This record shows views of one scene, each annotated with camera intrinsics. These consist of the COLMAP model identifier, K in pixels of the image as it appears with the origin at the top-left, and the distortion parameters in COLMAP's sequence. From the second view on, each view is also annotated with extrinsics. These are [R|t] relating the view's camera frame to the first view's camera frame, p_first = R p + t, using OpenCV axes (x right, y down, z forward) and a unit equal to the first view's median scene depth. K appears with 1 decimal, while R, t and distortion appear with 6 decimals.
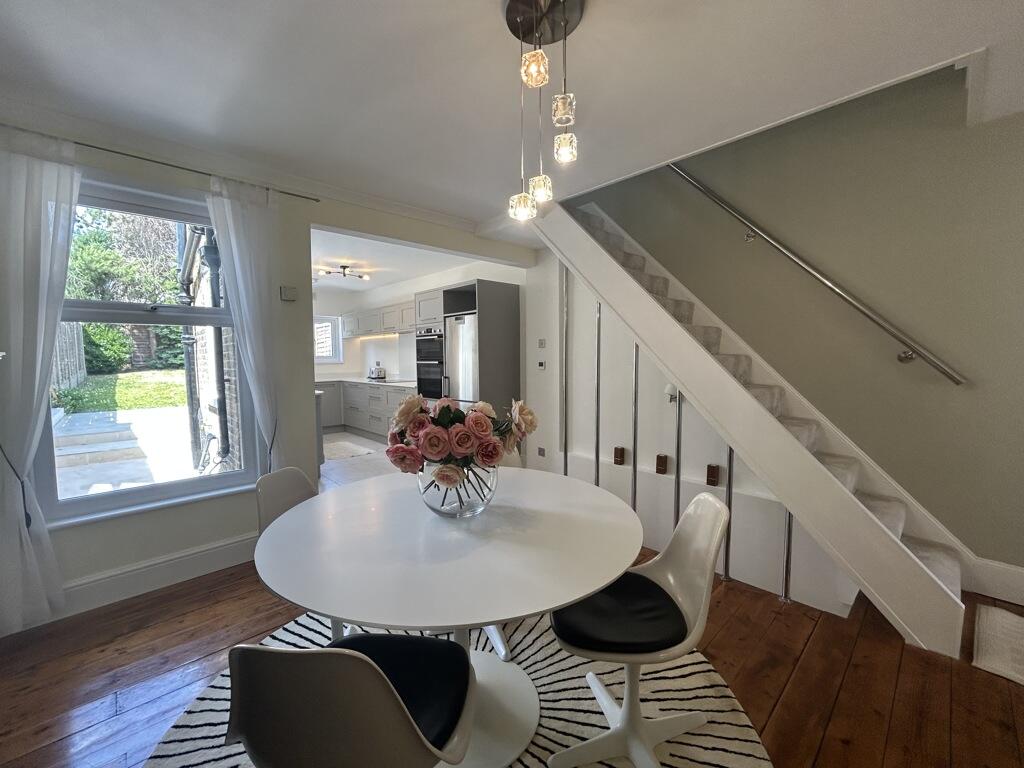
lens RADIAL K [[415.7, 0, 506.2], [0, 415.7, 383.0], [0, 0, 1]] dist [0.002494, 0.000568]
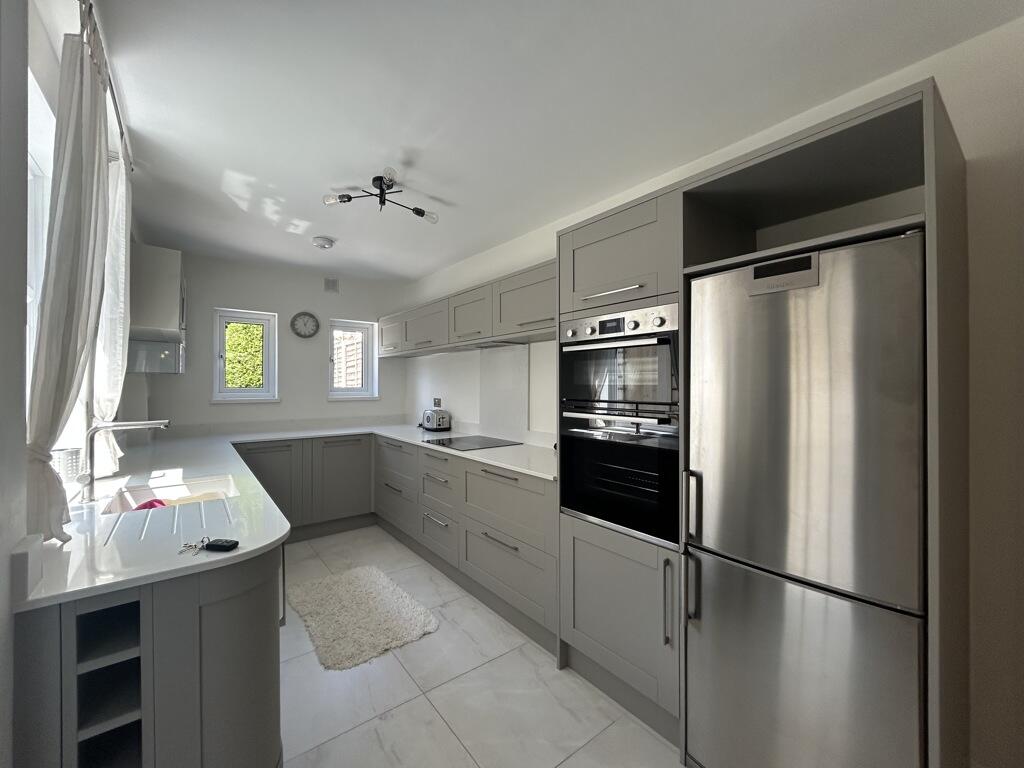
lens RADIAL K [[415.7, 0, 506.2], [0, 415.7, 383.0], [0, 0, 1]] dist [0.002494, 0.000568]
pose [[0.995632, 0.010386, -0.092781, -0.229493], [-0.016535, 0.997699, -0.065751, -0.052641], [0.091884, 0.066998, 0.993513, 0.625885]]
